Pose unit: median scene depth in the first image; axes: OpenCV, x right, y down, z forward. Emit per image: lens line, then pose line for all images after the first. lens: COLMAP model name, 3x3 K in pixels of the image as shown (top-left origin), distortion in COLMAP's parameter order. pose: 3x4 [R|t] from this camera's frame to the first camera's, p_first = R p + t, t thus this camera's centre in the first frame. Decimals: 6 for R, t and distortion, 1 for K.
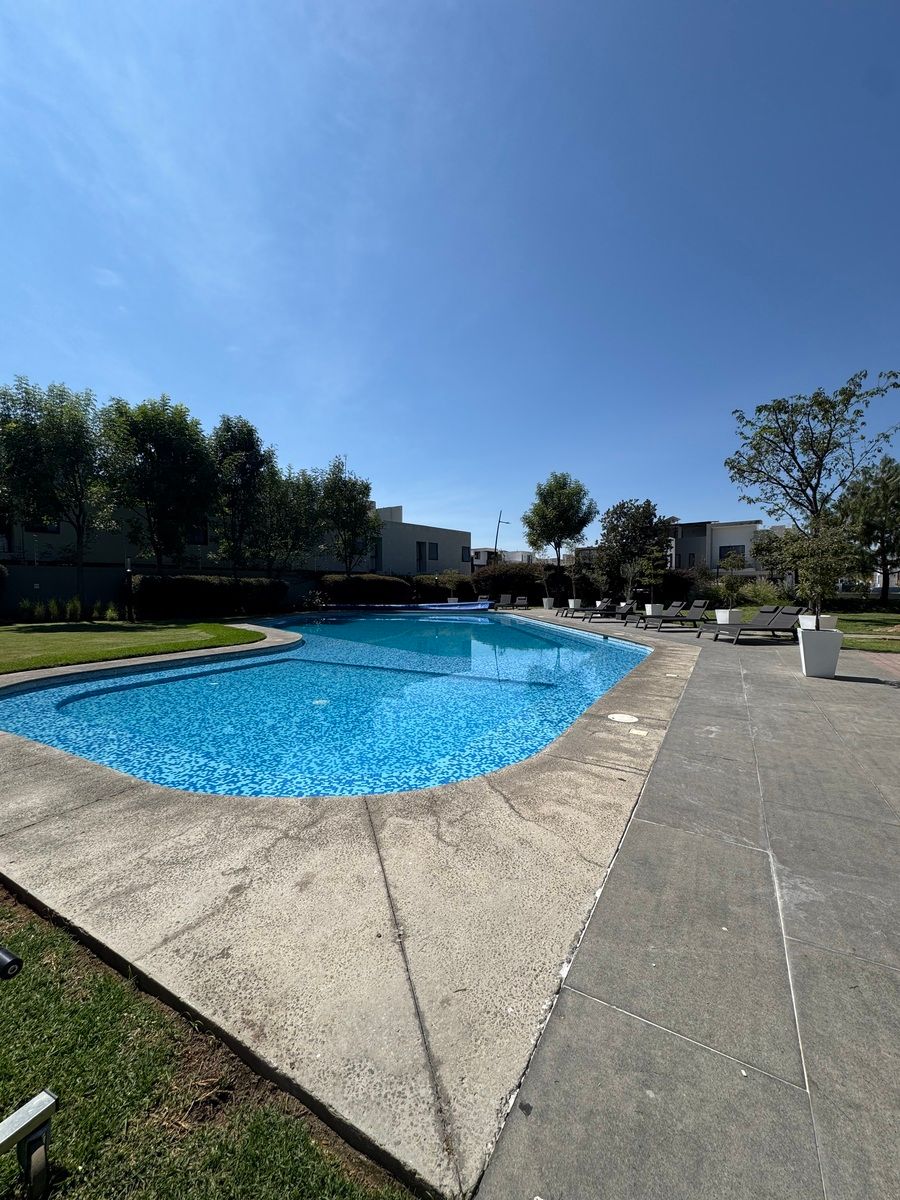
lens RADIAL K [[480.6, 0, 454.6], [0, 480.6, 603.7], [0, 0, 1]] dist [0.001965, 0.000047]
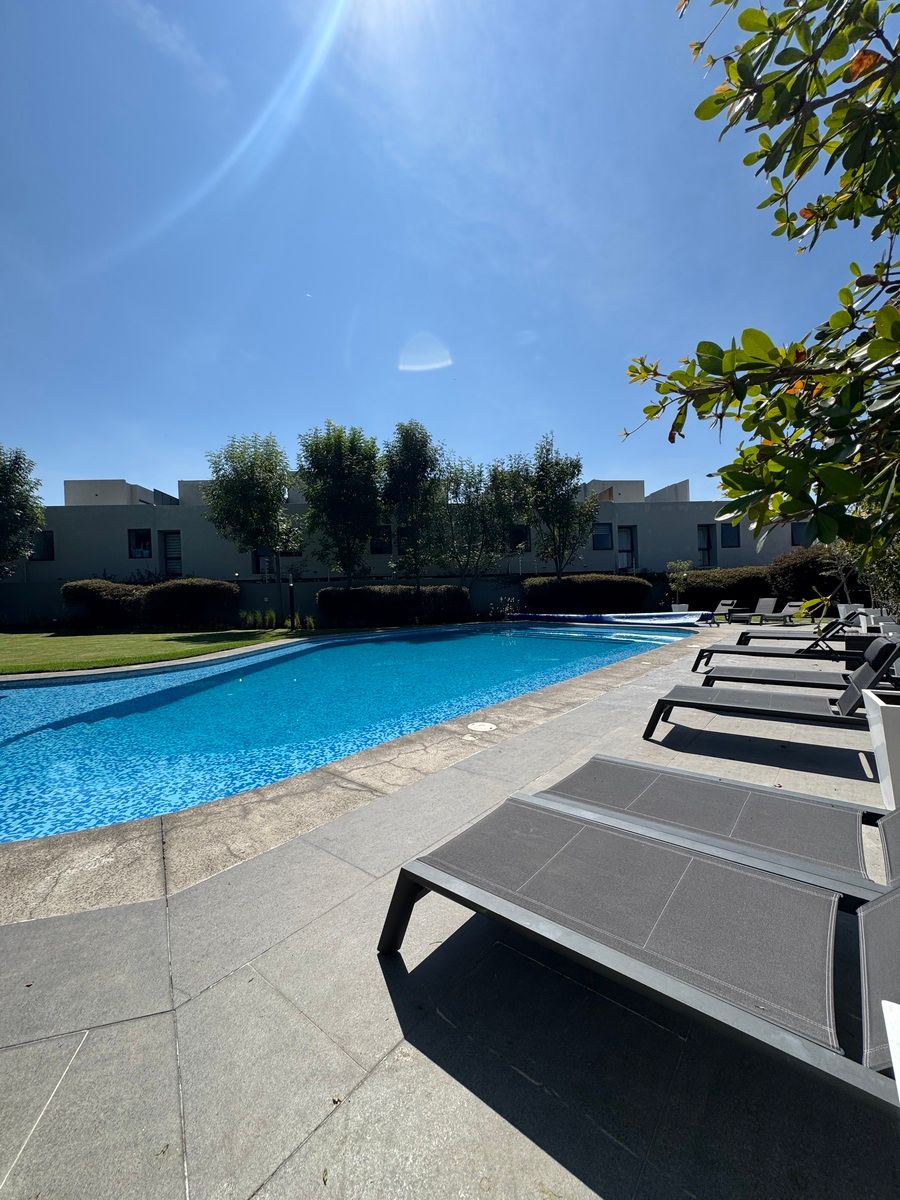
lens RADIAL K [[480.6, 0, 454.6], [0, 480.6, 603.7], [0, 0, 1]] dist [0.001965, 0.000047]
pose [[0.694265, -0.006388, -0.719691, 0.286669], [0.005465, 0.999979, -0.003604, -0.013726], [0.719698, -0.001431, 0.694285, 0.353633]]
